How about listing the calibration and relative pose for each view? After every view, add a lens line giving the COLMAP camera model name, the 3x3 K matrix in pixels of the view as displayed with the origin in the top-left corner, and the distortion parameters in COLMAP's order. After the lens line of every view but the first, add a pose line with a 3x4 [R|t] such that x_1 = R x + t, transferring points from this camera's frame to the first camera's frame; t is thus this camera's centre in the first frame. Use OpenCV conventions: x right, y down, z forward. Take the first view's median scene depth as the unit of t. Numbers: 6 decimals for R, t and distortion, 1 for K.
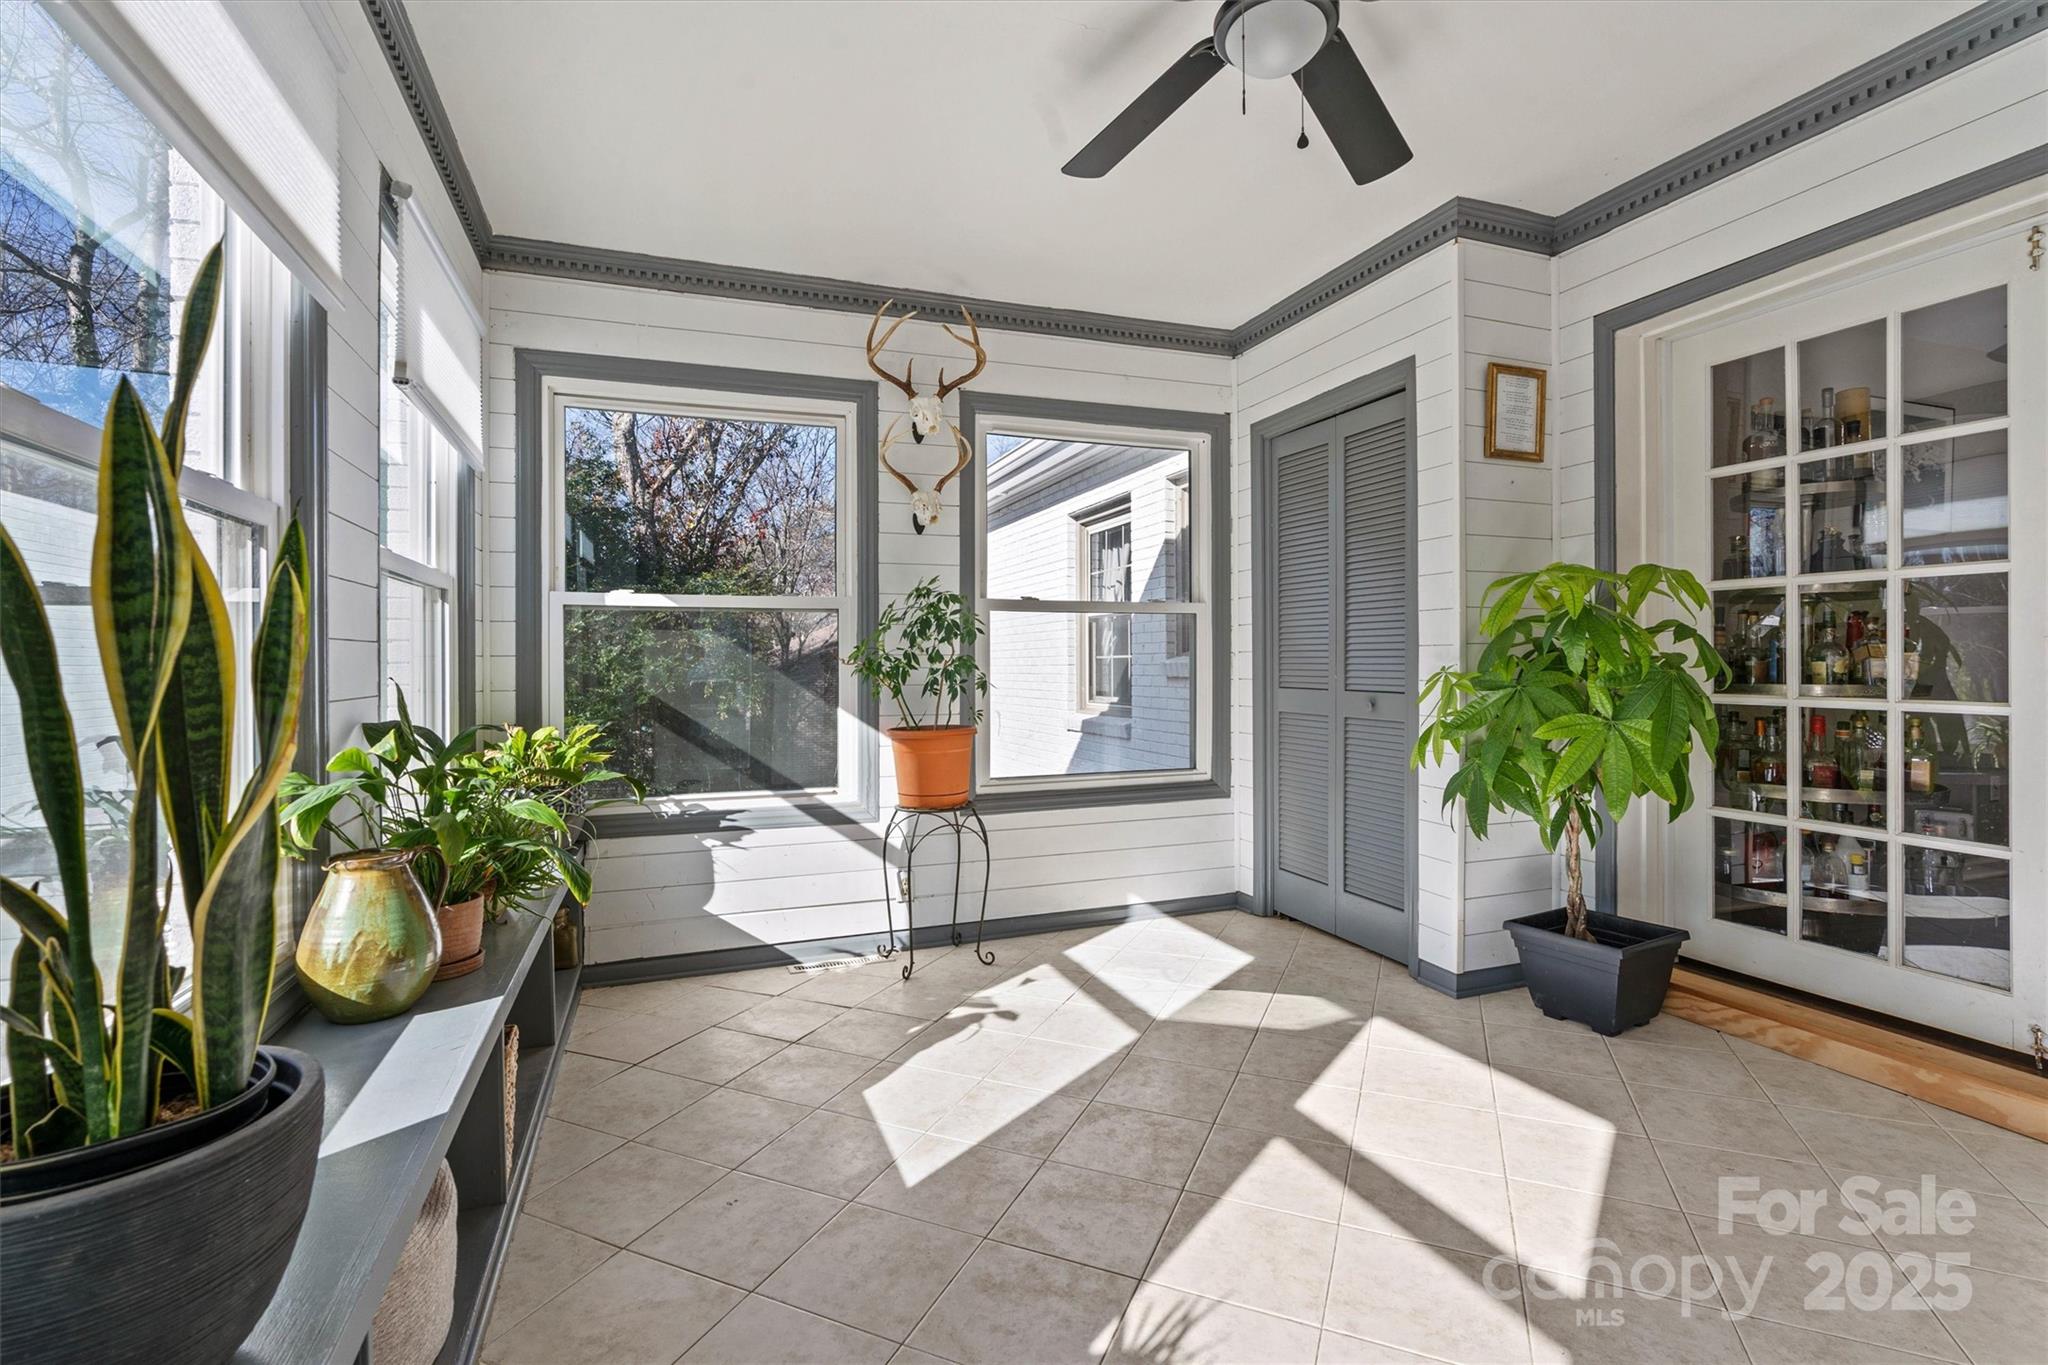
lens RADIAL K [[930.5, 0, 1009.3], [0, 930.5, 669.8], [0, 0, 1]] dist [-0.001687, 0.000211]
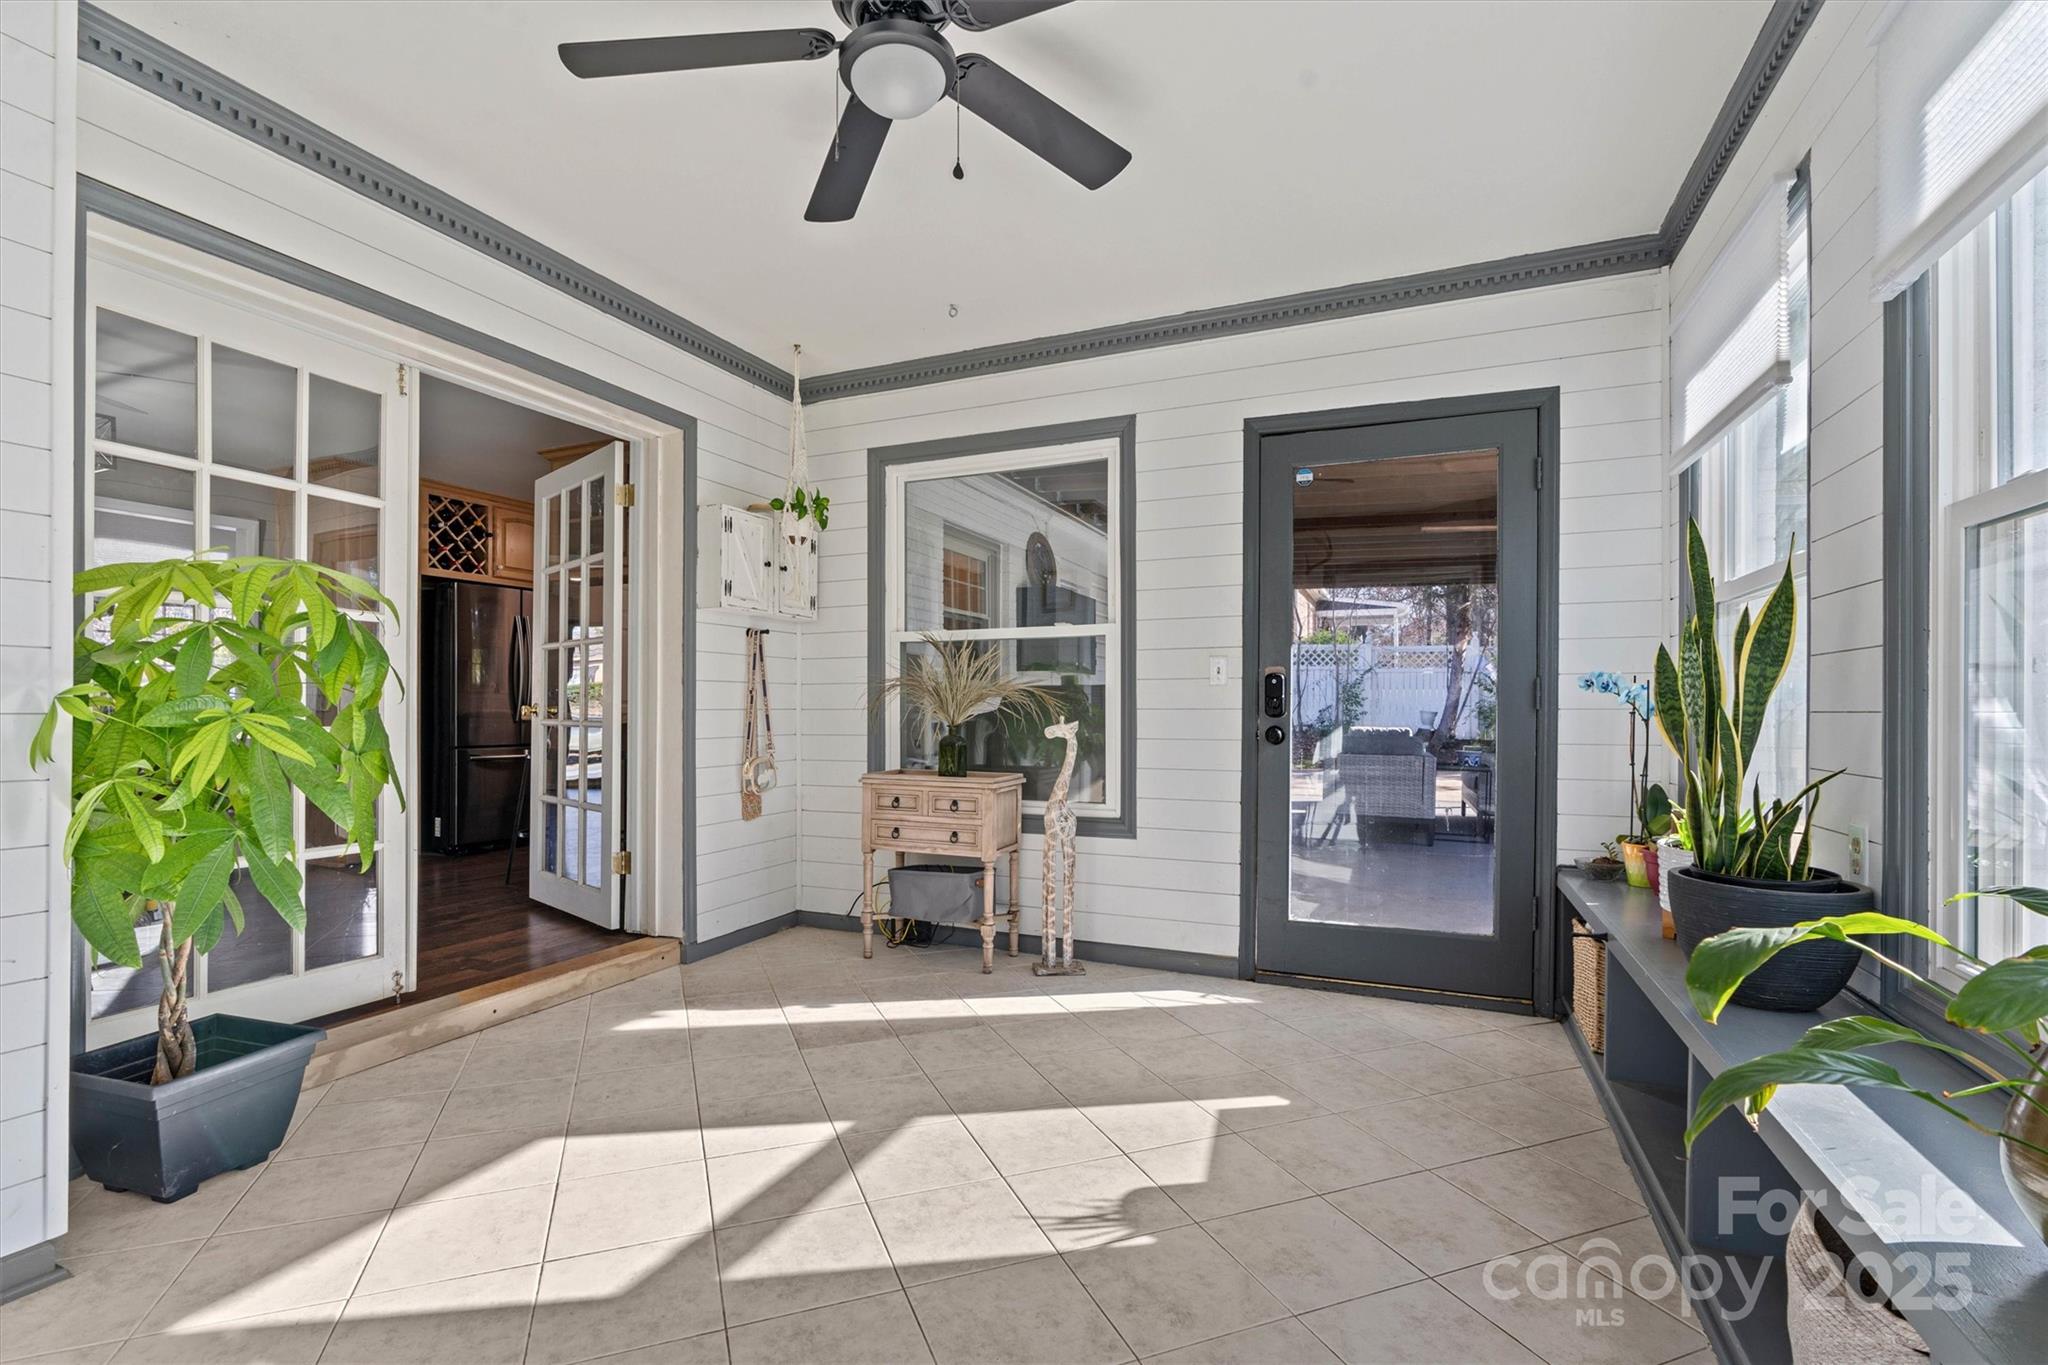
lens RADIAL K [[930.5, 0, 991.4], [0, 930.5, 705.5], [0, 0, 1]] dist [-0.001687, 0.000211]
pose [[-0.710175, 0.001725, 0.704023, -0.321598], [0.001724, 0.999998, -0.000711, 0.008605], [-0.704023, 0.000709, -0.710177, 1.032360]]
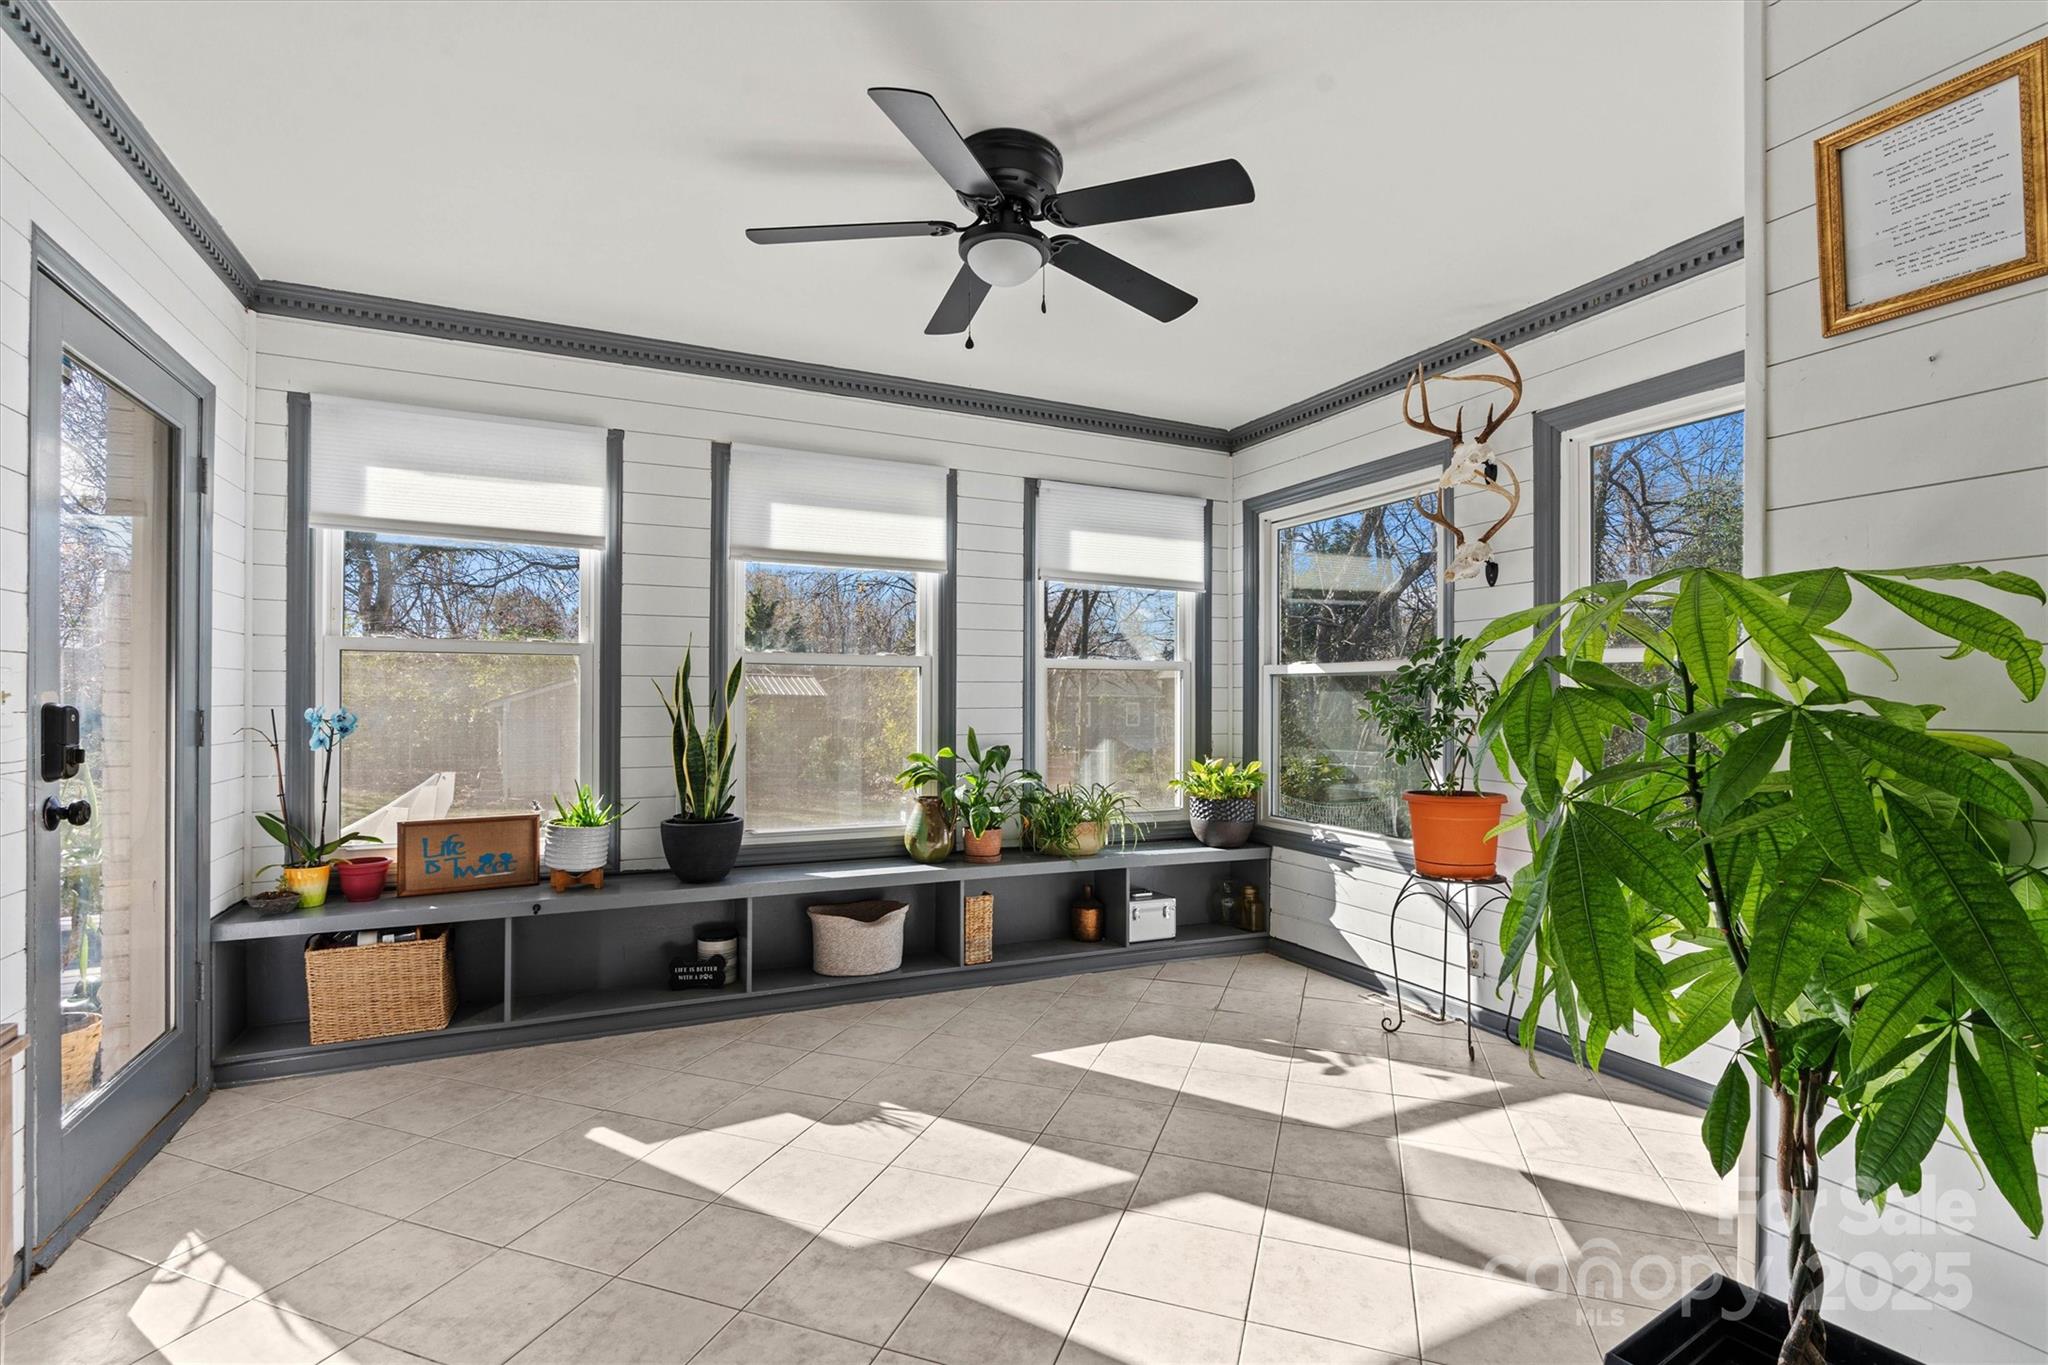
lens RADIAL K [[934.8, 0, 1008.1], [0, 934.8, 689.8], [0, 0, 1]] dist [-0.004320, 0.001761]
pose [[0.070472, -0.003203, -0.997509, 1.006269], [-0.003037, 0.999990, -0.003425, -0.047109], [0.997509, 0.003271, 0.070461, 0.566116]]
